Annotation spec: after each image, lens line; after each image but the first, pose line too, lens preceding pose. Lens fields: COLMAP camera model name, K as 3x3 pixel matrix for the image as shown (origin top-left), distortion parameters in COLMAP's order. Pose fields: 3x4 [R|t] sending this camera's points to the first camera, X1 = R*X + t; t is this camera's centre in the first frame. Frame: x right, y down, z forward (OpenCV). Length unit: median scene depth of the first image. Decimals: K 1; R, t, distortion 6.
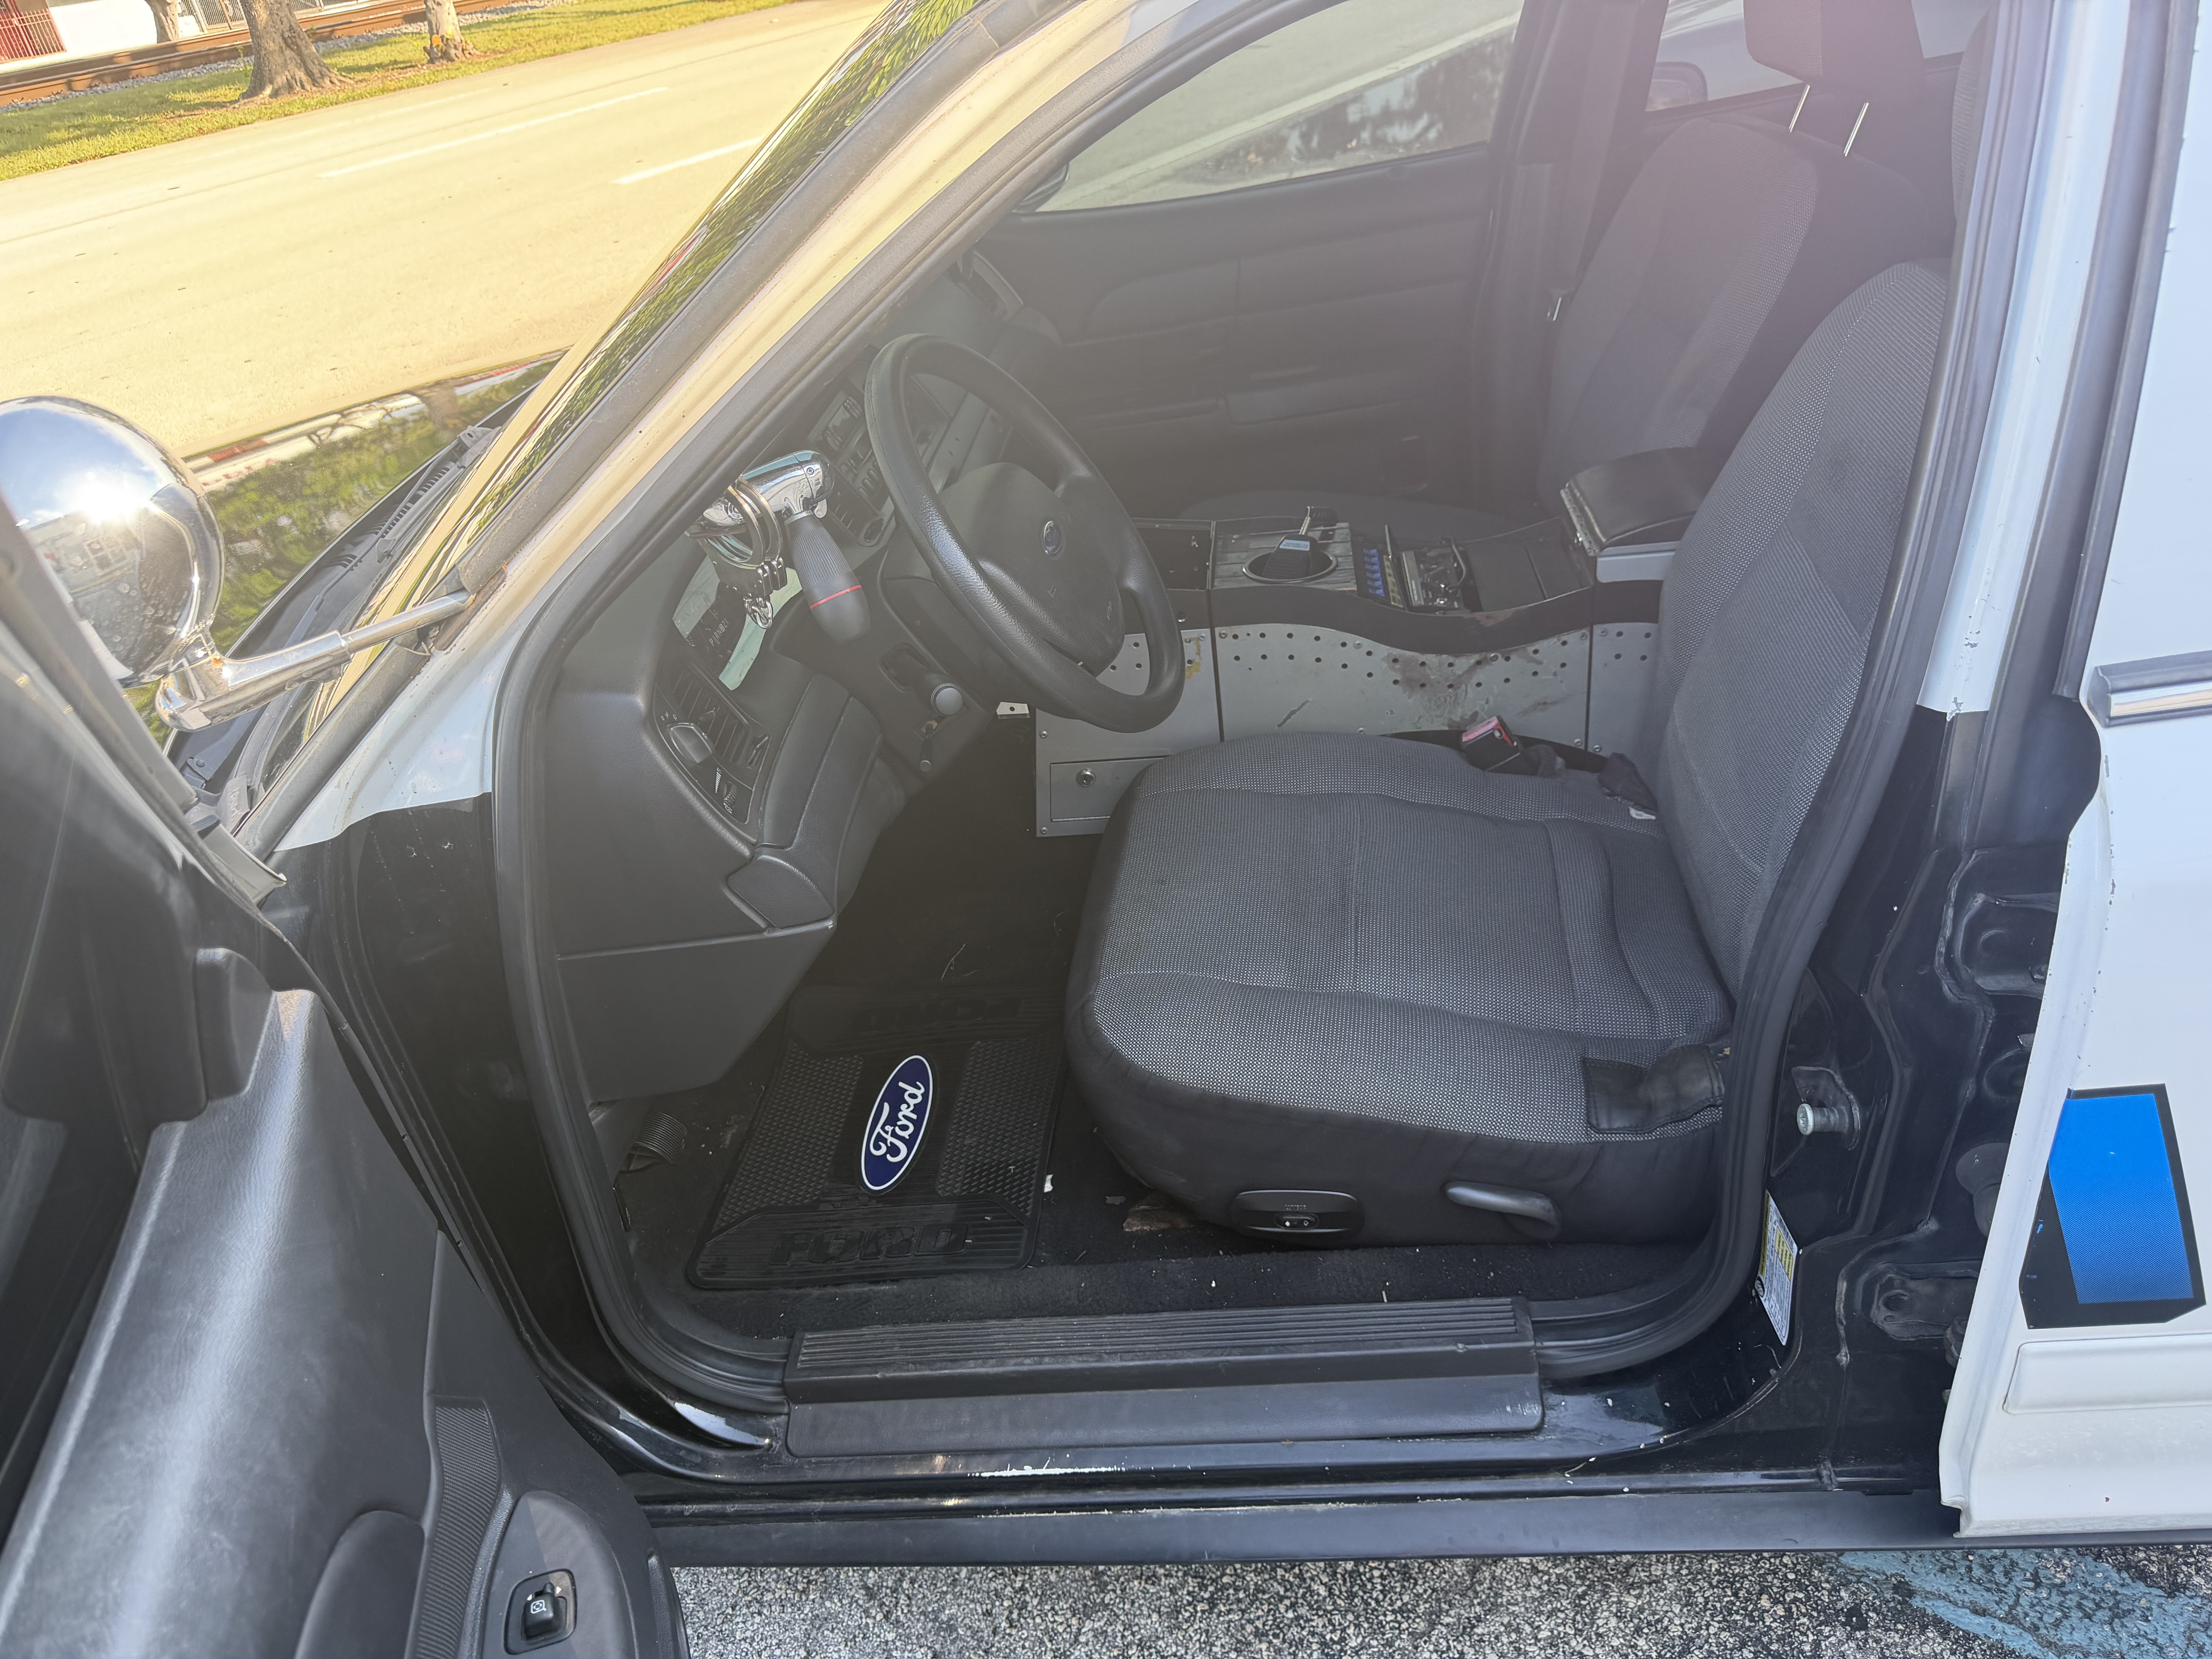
lens RADIAL K [[1522.6, 0, 1114.6], [0, 1522.6, 854.4], [0, 0, 1]] dist [0.230386, -0.291742]
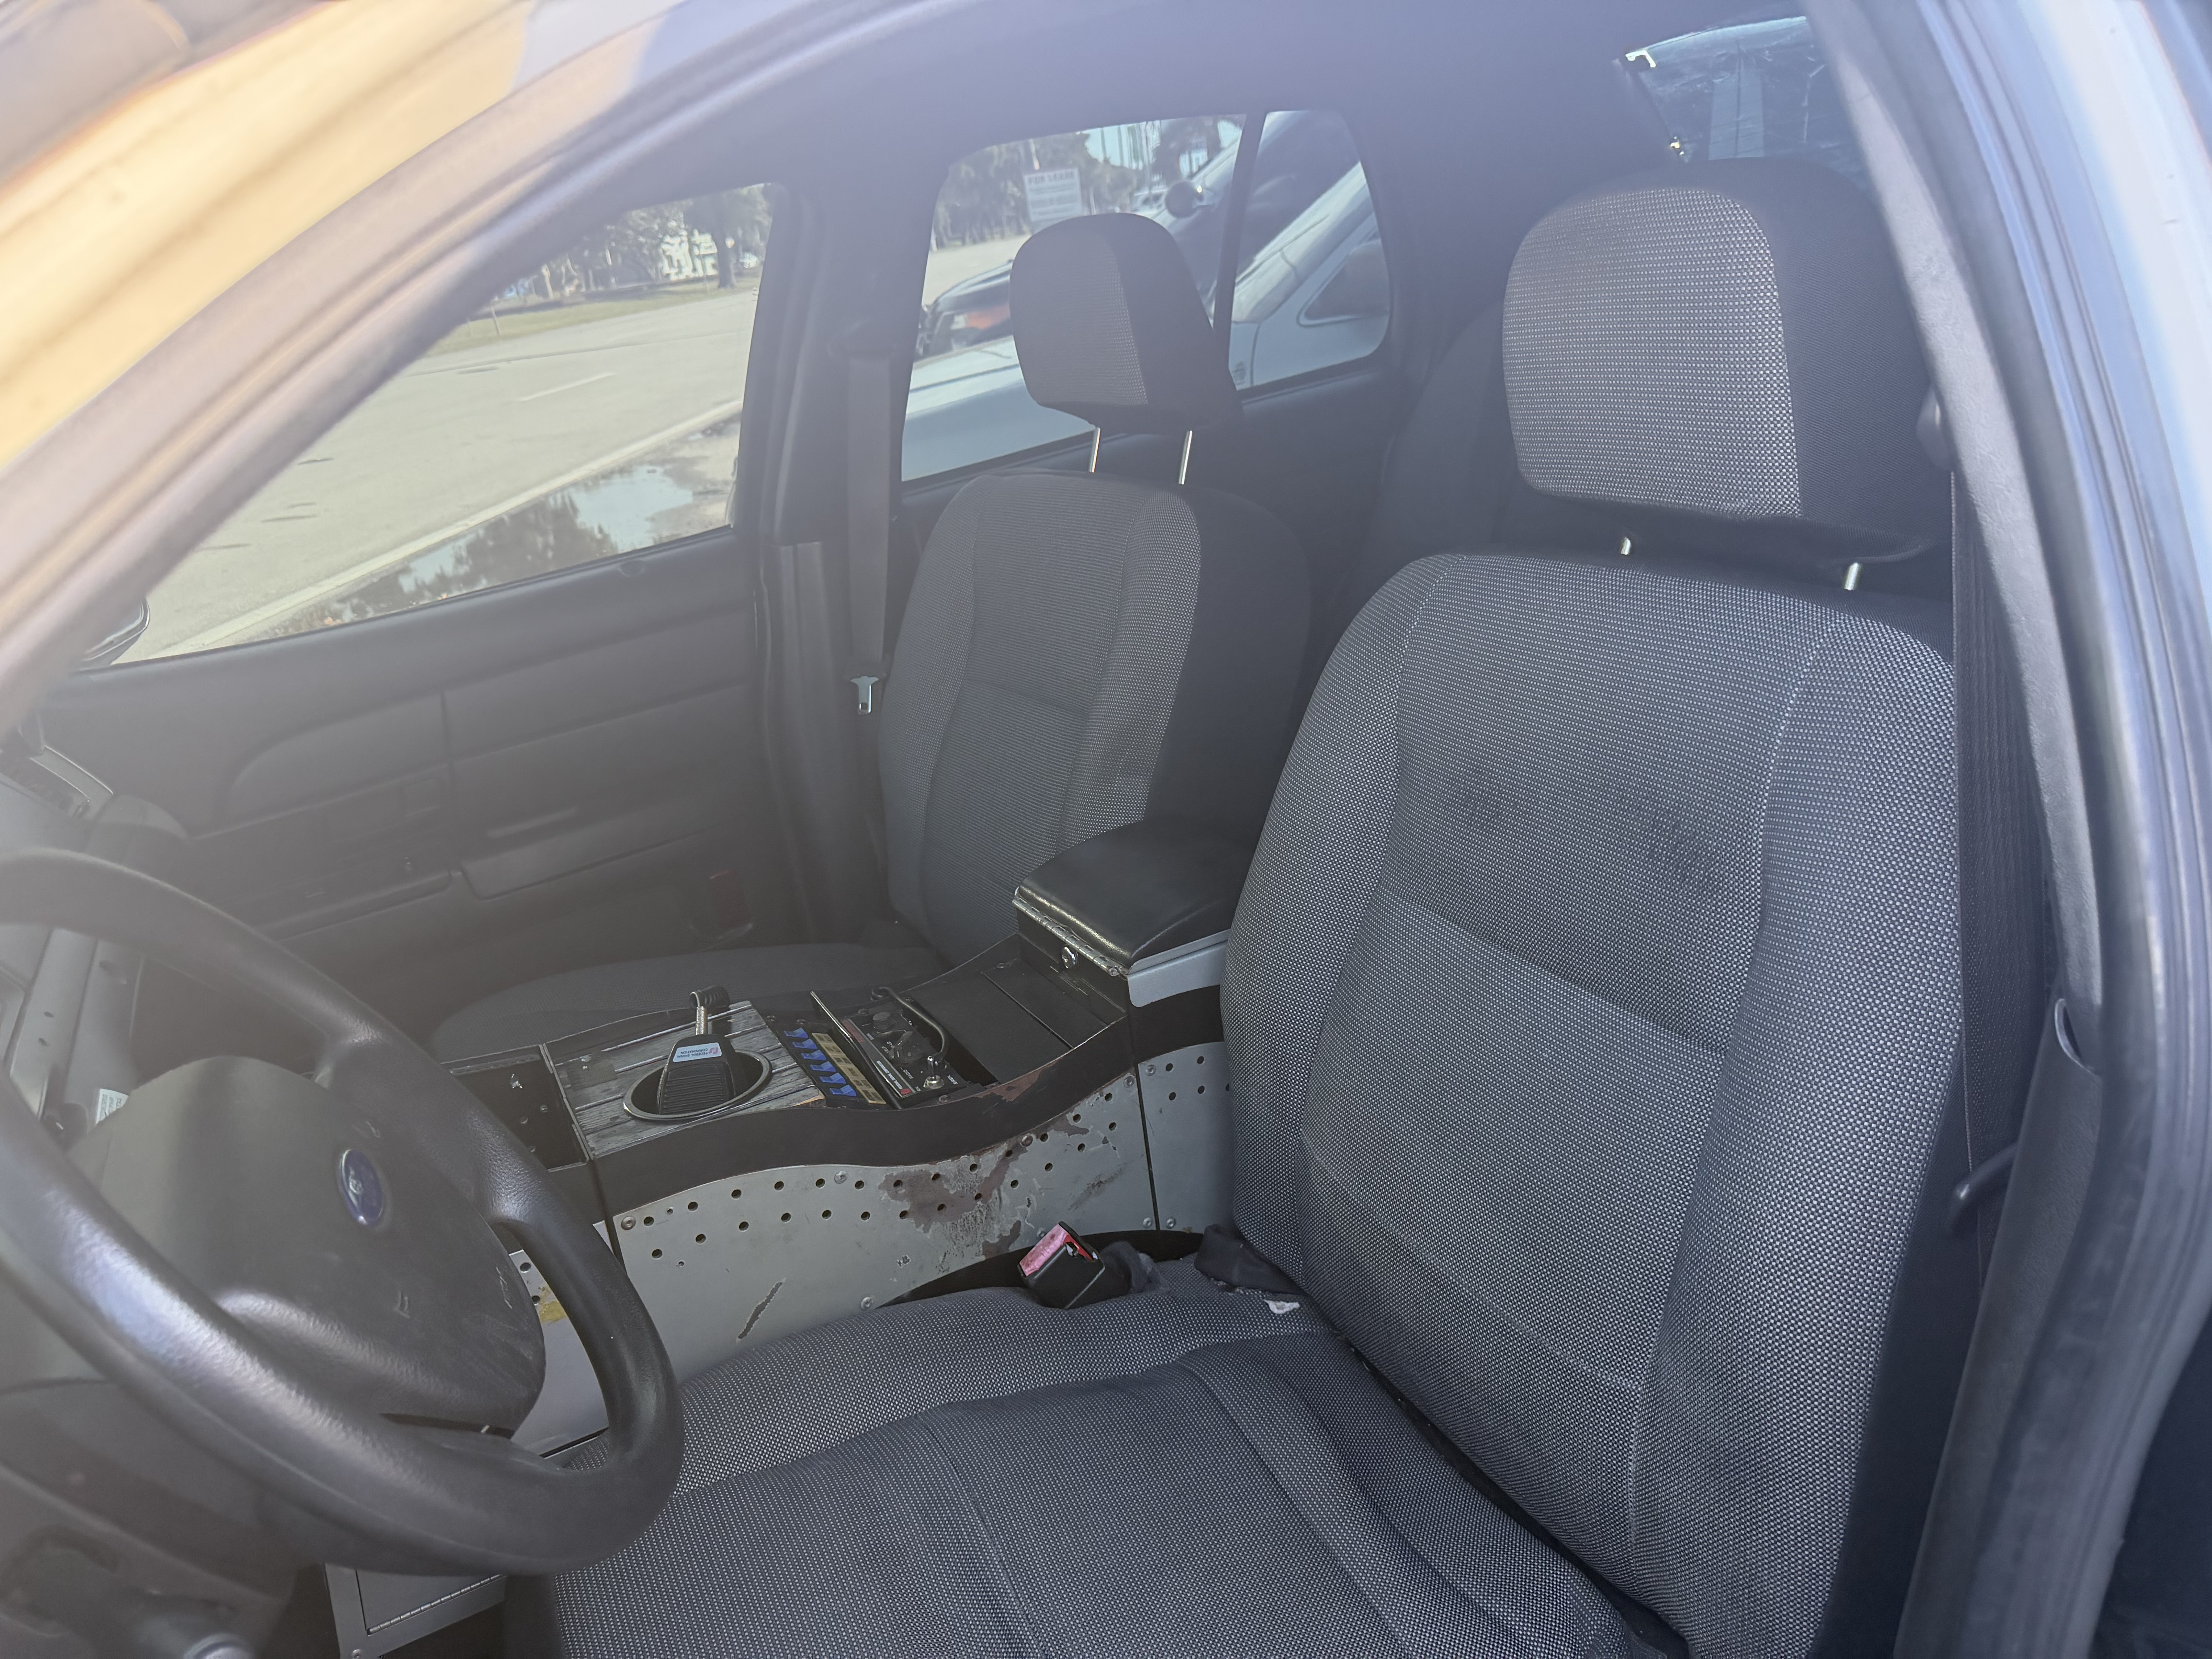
lens RADIAL K [[1560.8, 0, 1107.8], [0, 1560.8, 842.9], [0, 0, 1]] dist [-0.000902, -0.001767]
pose [[0.836488, -0.176042, 0.518938, -0.062104], [0.308557, 0.933913, -0.180554, -0.114504], [-0.452858, 0.311153, 0.835526, 0.360996]]
